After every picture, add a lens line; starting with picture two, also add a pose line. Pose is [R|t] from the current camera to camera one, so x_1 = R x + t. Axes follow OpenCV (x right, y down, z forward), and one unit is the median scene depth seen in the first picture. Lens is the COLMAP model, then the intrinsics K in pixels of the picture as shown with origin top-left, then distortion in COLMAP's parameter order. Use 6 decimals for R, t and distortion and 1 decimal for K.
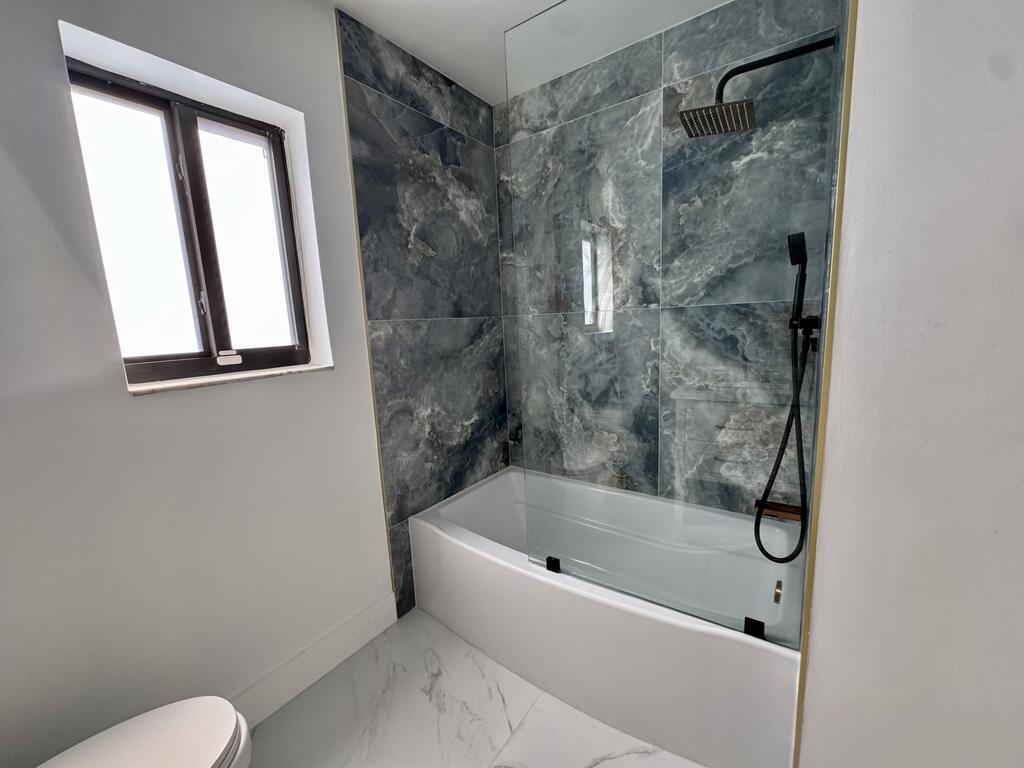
lens RADIAL K [[410.2, 0, 512.0], [0, 410.2, 384.0], [0, 0, 1]] dist [-0.001551, -0.000324]
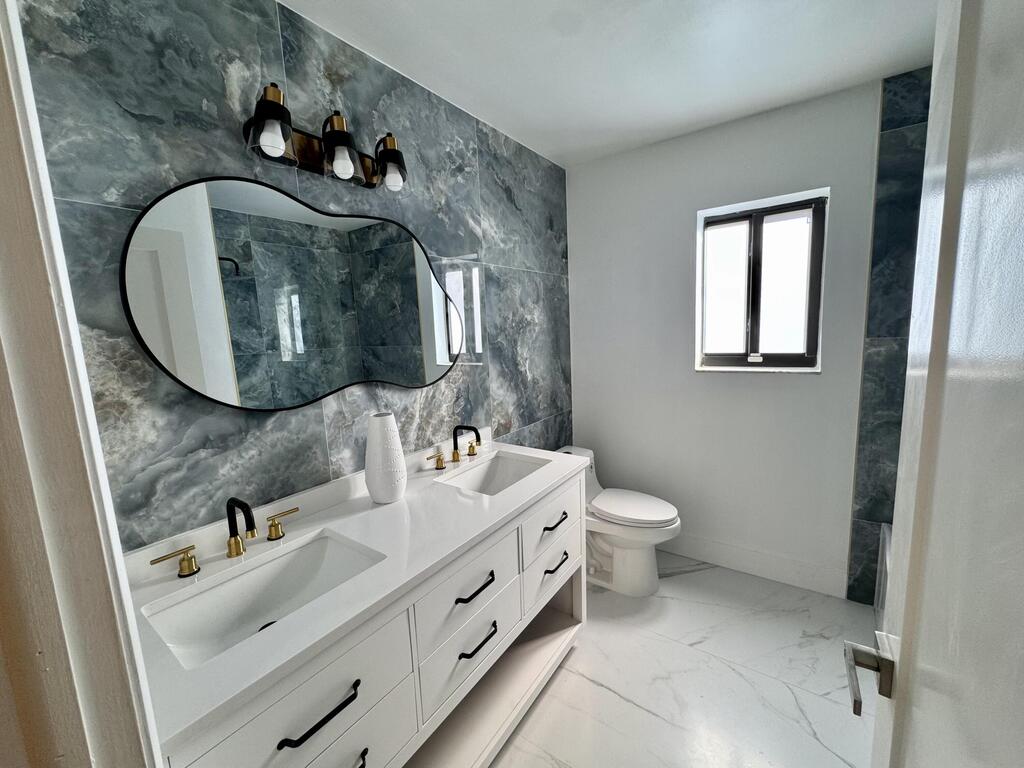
lens RADIAL K [[410.2, 0, 512.0], [0, 410.2, 384.0], [0, 0, 1]] dist [-0.001551, -0.000324]
pose [[0.028993, 0.179873, -0.983262, 0.855706], [-0.108562, 0.978424, 0.175787, -0.132447], [0.993667, 0.101649, 0.047895, -0.046122]]
